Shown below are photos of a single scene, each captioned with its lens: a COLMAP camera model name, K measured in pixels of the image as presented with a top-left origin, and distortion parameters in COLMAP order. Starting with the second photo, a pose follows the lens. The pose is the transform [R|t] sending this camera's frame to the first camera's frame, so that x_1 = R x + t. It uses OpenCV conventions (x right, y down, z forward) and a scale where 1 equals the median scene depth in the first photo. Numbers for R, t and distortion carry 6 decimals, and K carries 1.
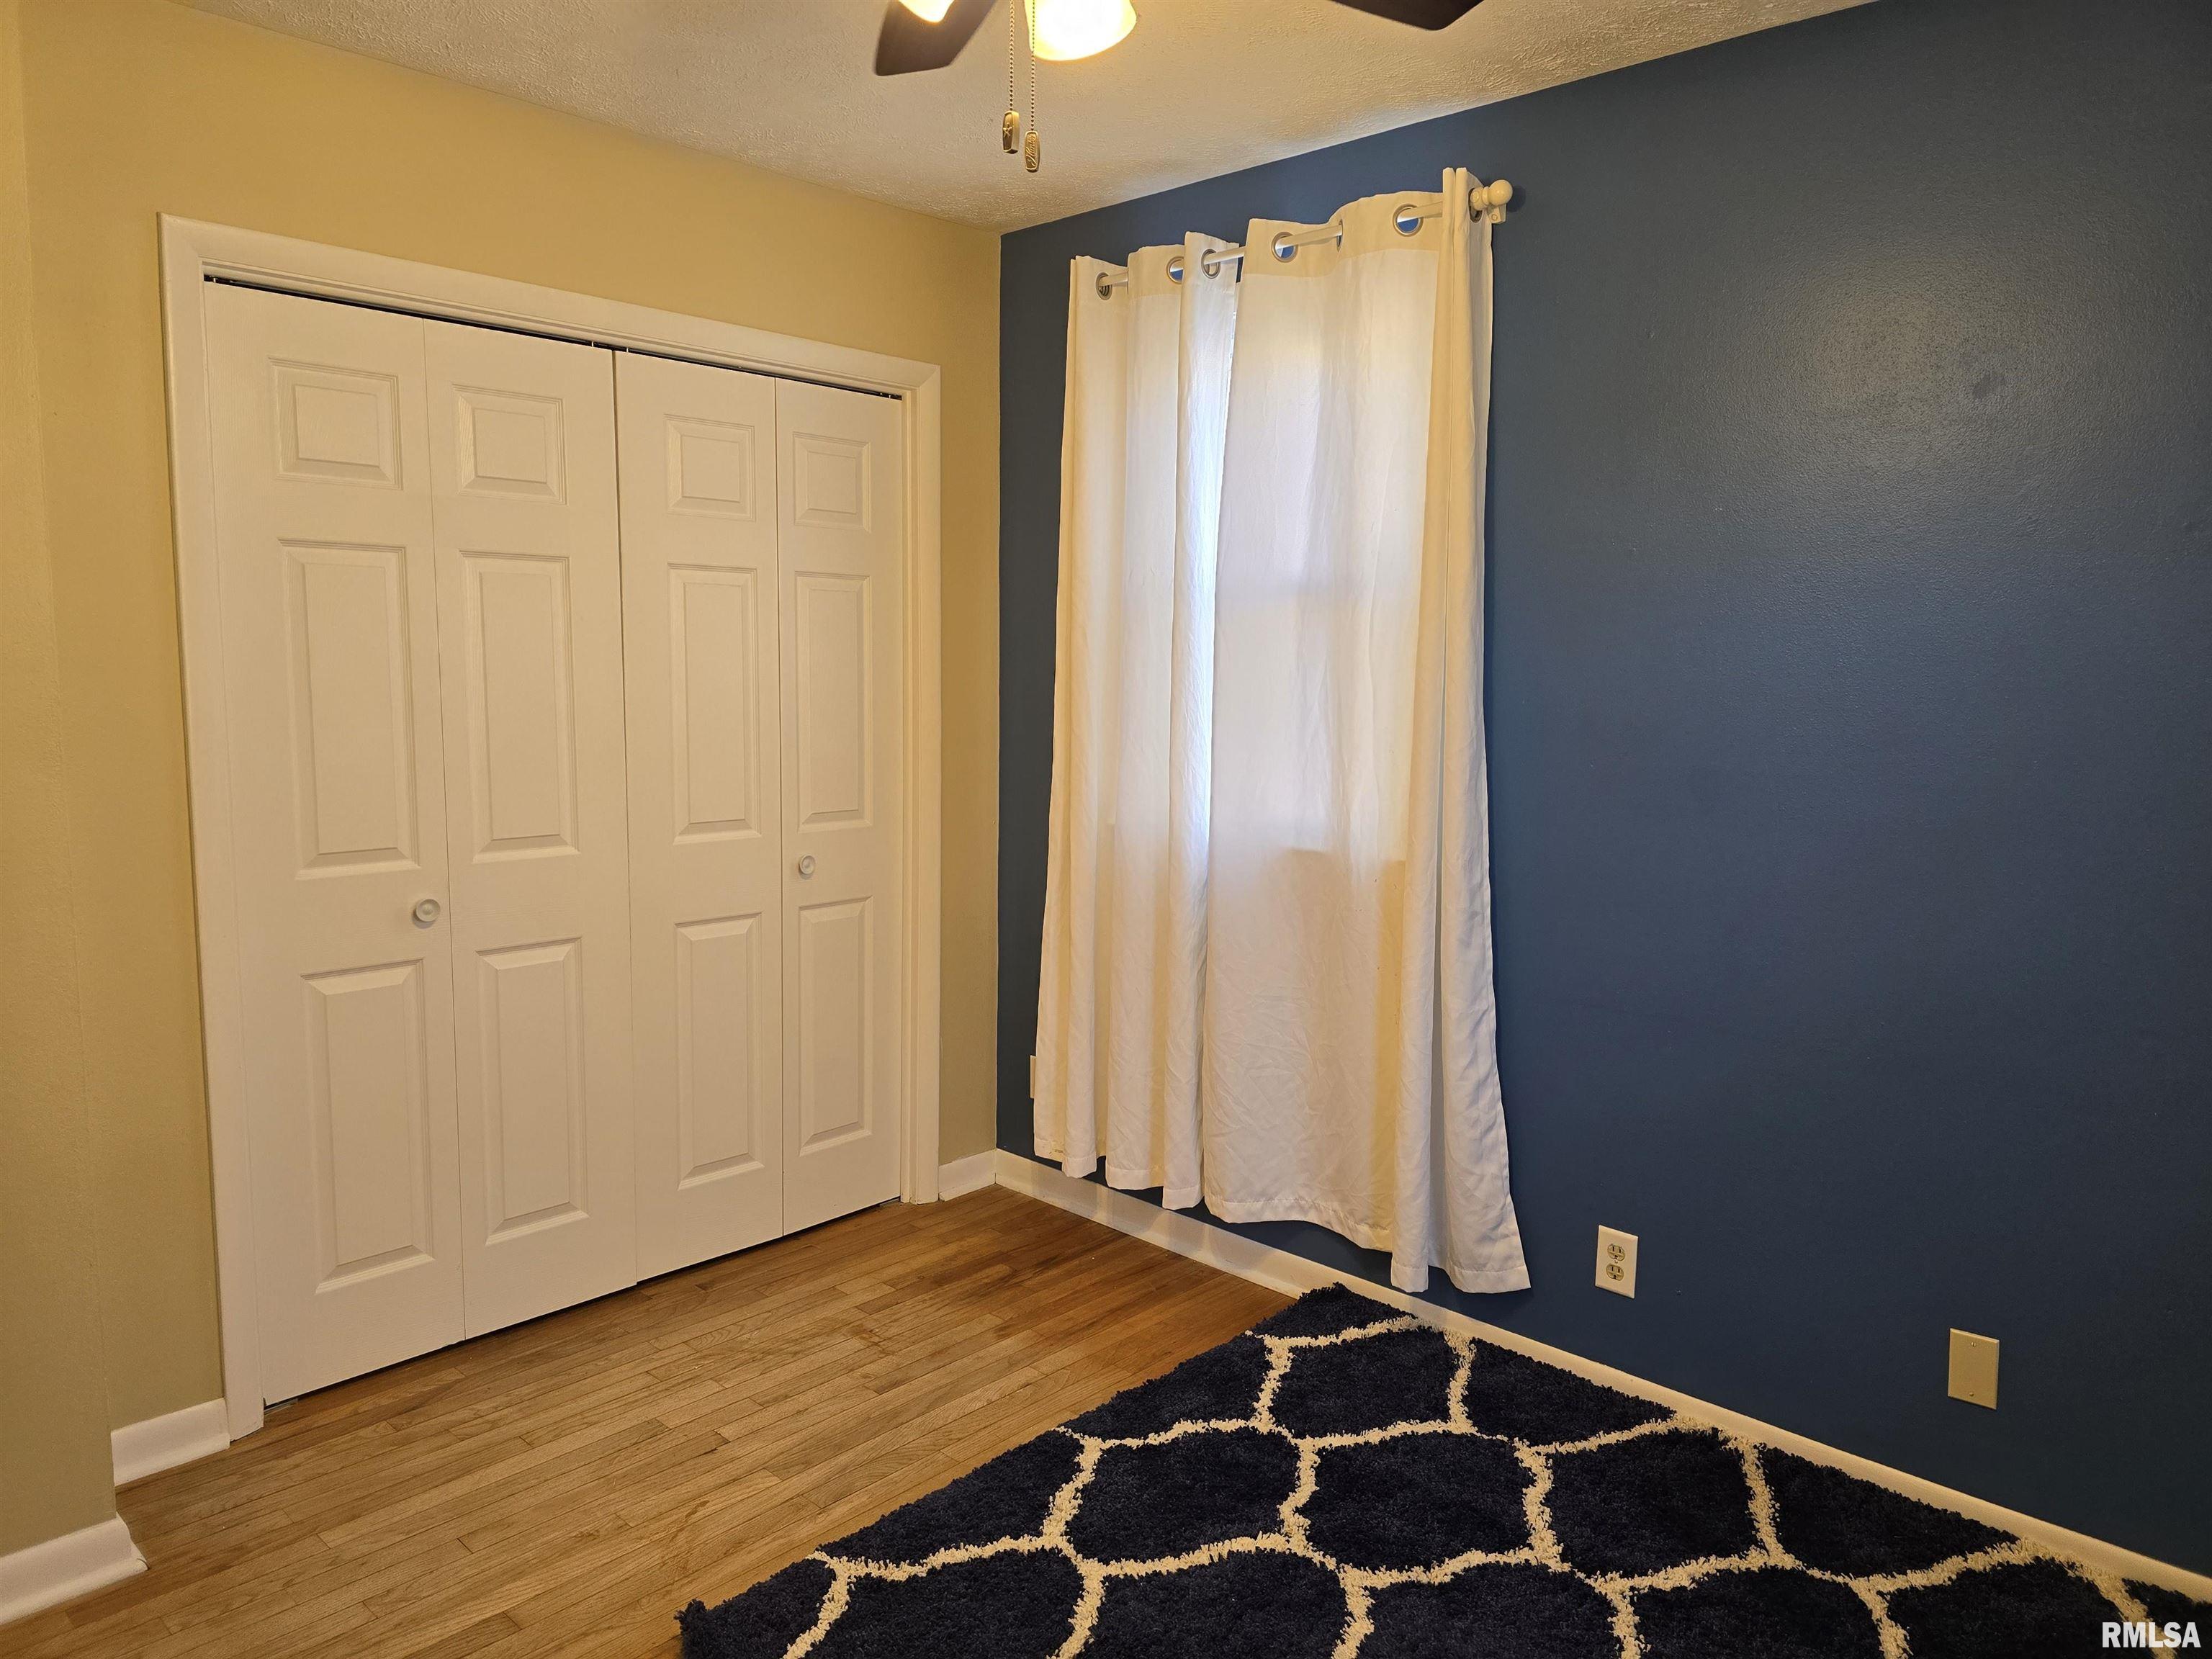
lens RADIAL K [[1484.6, 0, 1115.3], [0, 1484.6, 828.1], [0, 0, 1]] dist [0.060419, -0.065431]
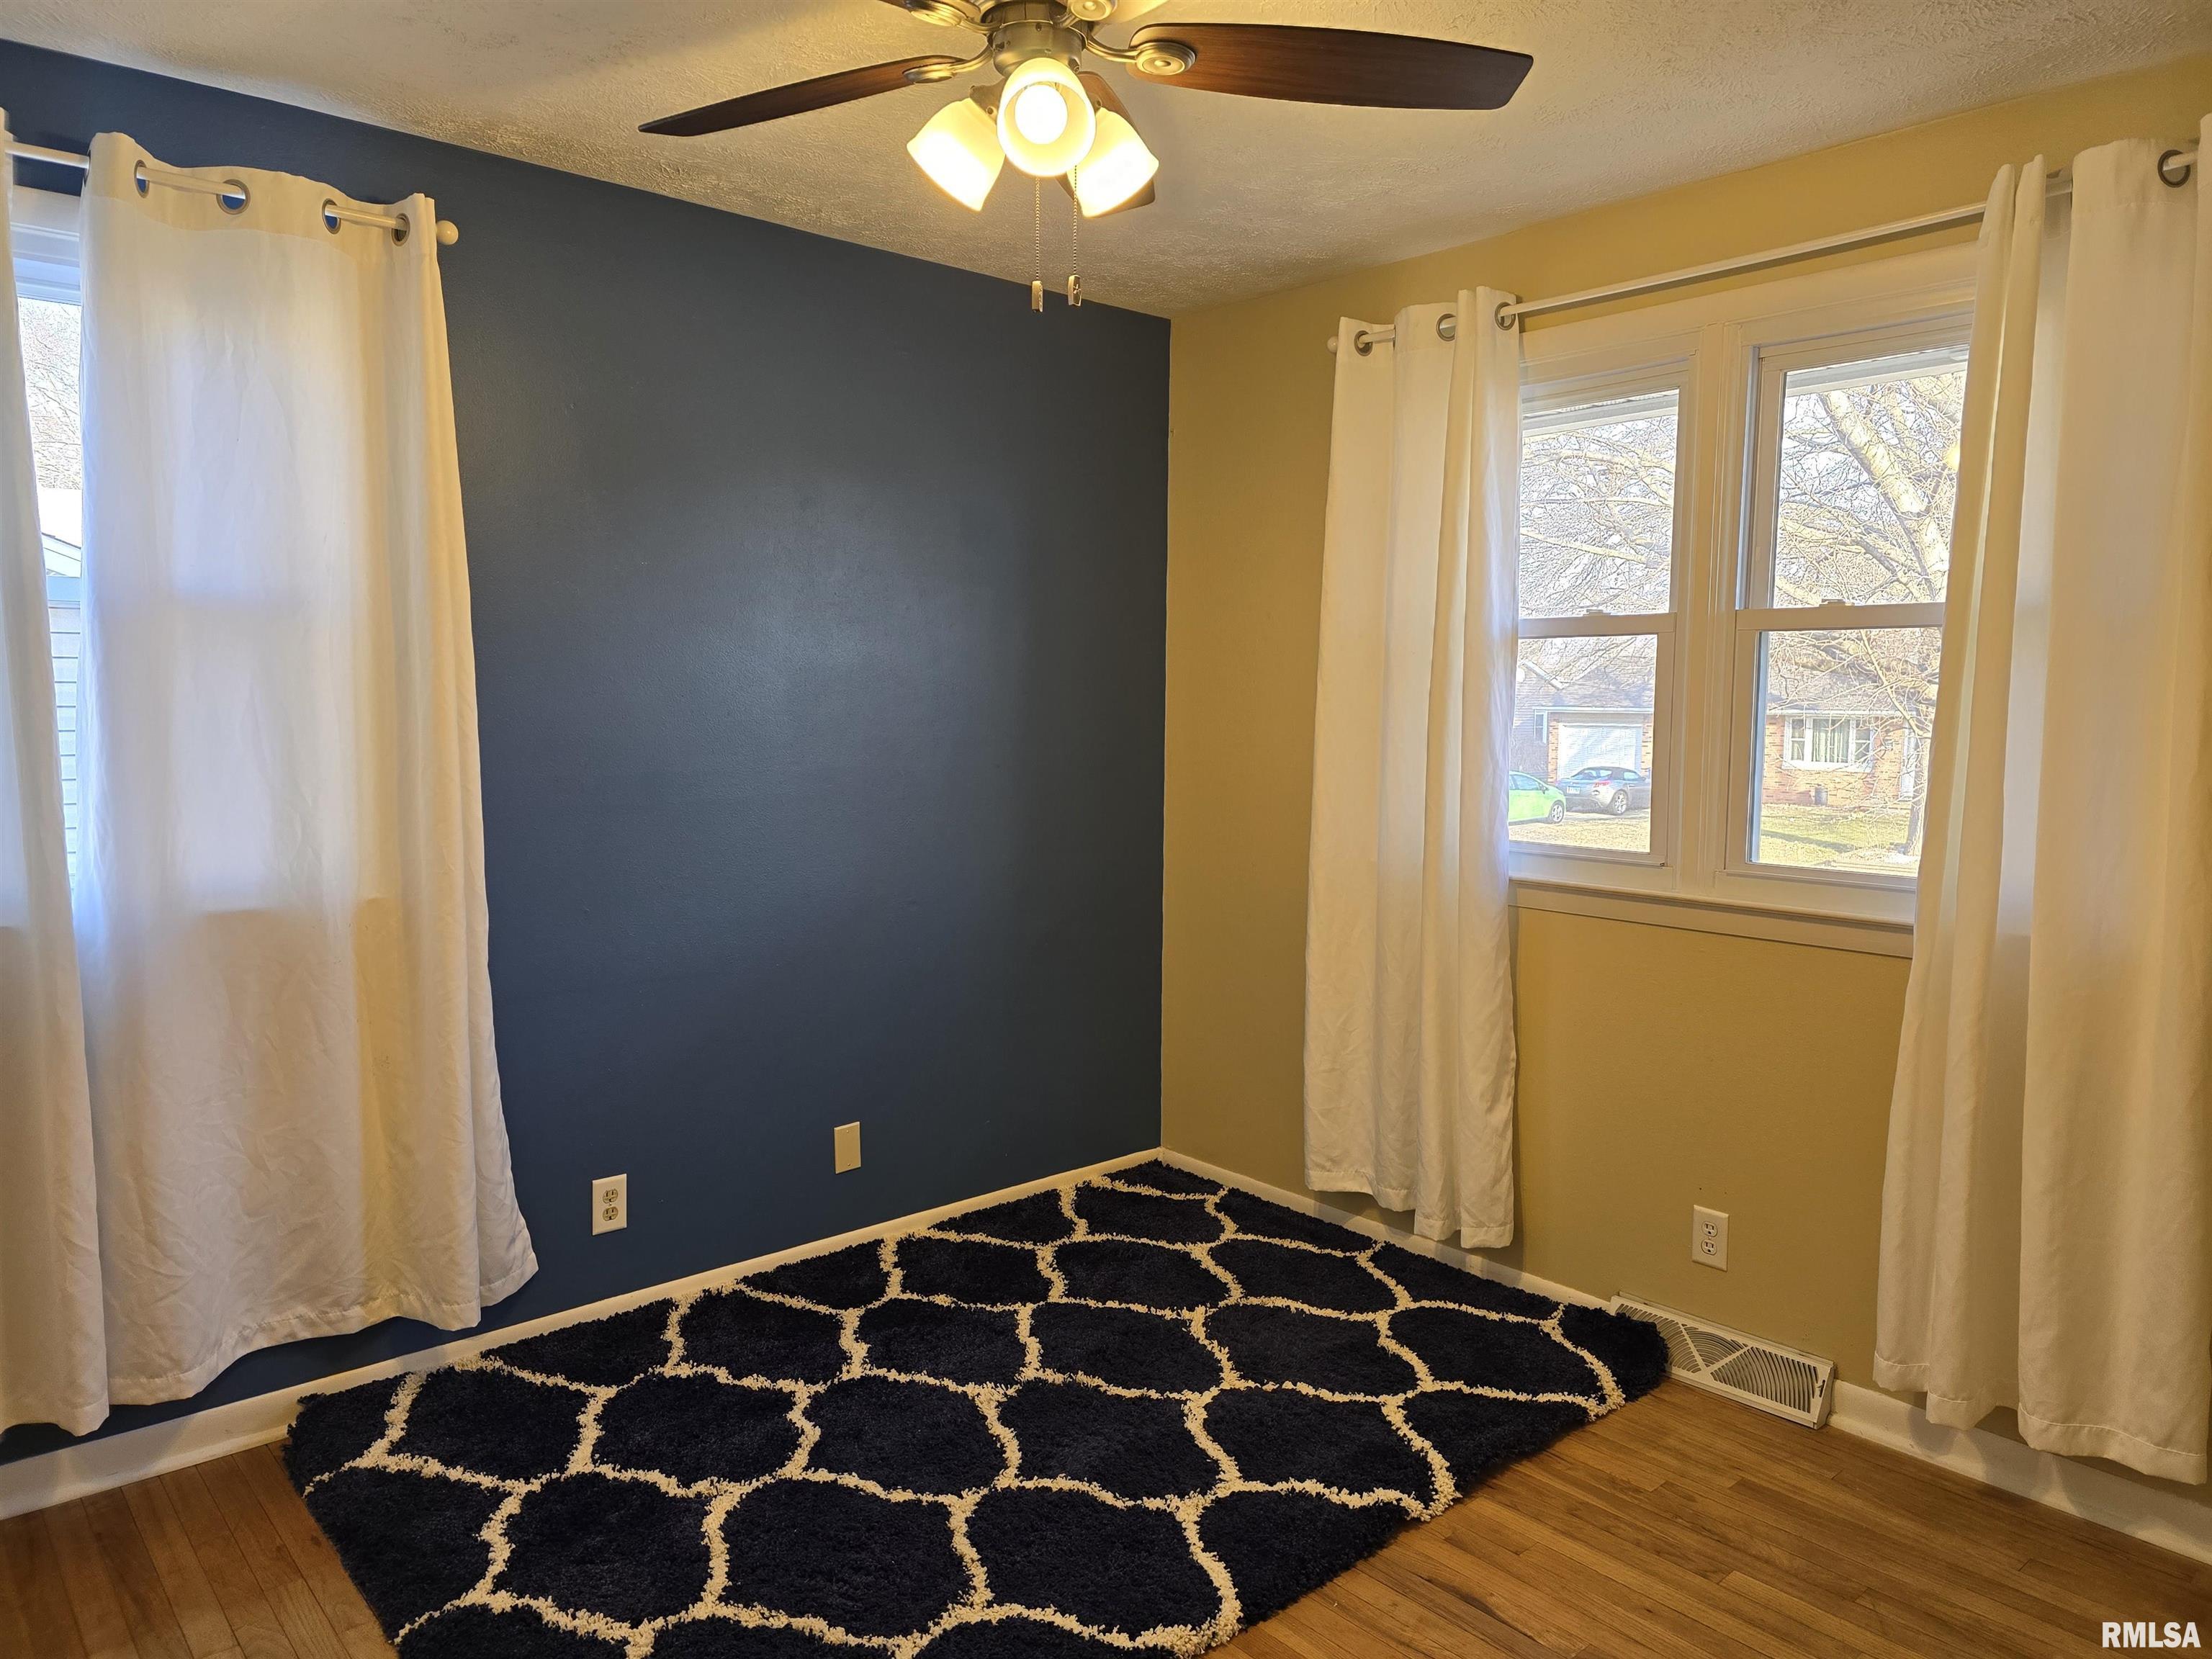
lens RADIAL K [[1484.6, 0, 1115.3], [0, 1484.6, 828.1], [0, 0, 1]] dist [0.060419, -0.065431]
pose [[0.085742, -0.104914, 0.990778, -0.742865], [0.111897, 0.989163, 0.095059, -0.063399], [-0.990014, 0.102715, 0.096552, 0.472089]]
